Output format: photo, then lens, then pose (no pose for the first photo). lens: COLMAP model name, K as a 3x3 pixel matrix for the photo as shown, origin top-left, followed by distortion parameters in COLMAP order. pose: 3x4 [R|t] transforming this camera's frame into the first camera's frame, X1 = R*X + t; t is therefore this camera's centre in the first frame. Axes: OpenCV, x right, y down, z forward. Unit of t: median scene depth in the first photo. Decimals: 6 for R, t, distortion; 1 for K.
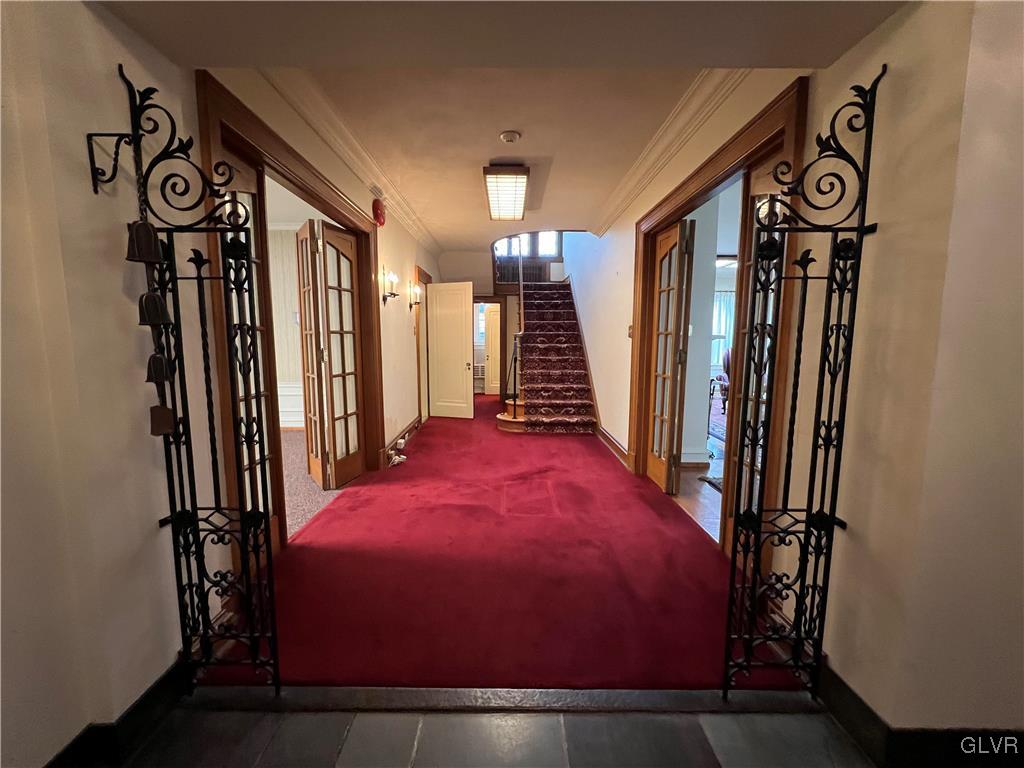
lens RADIAL K [[408.7, 0, 509.8], [0, 408.7, 381.9], [0, 0, 1]] dist [-0.001552, -0.000050]
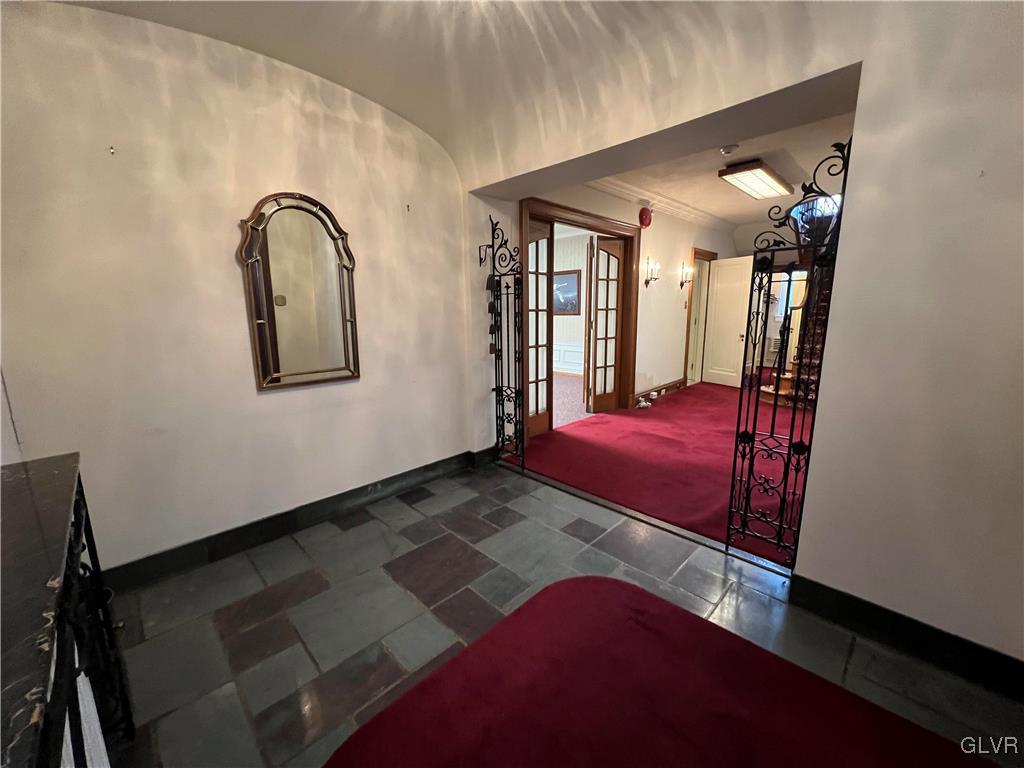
lens RADIAL K [[408.7, 0, 509.8], [0, 408.7, 381.9], [0, 0, 1]] dist [-0.001552, -0.000050]
pose [[0.703532, 0.118191, -0.700766, 0.555185], [-0.064965, 0.992641, 0.102197, 0.013889], [0.707688, -0.026374, 0.706033, -0.403631]]
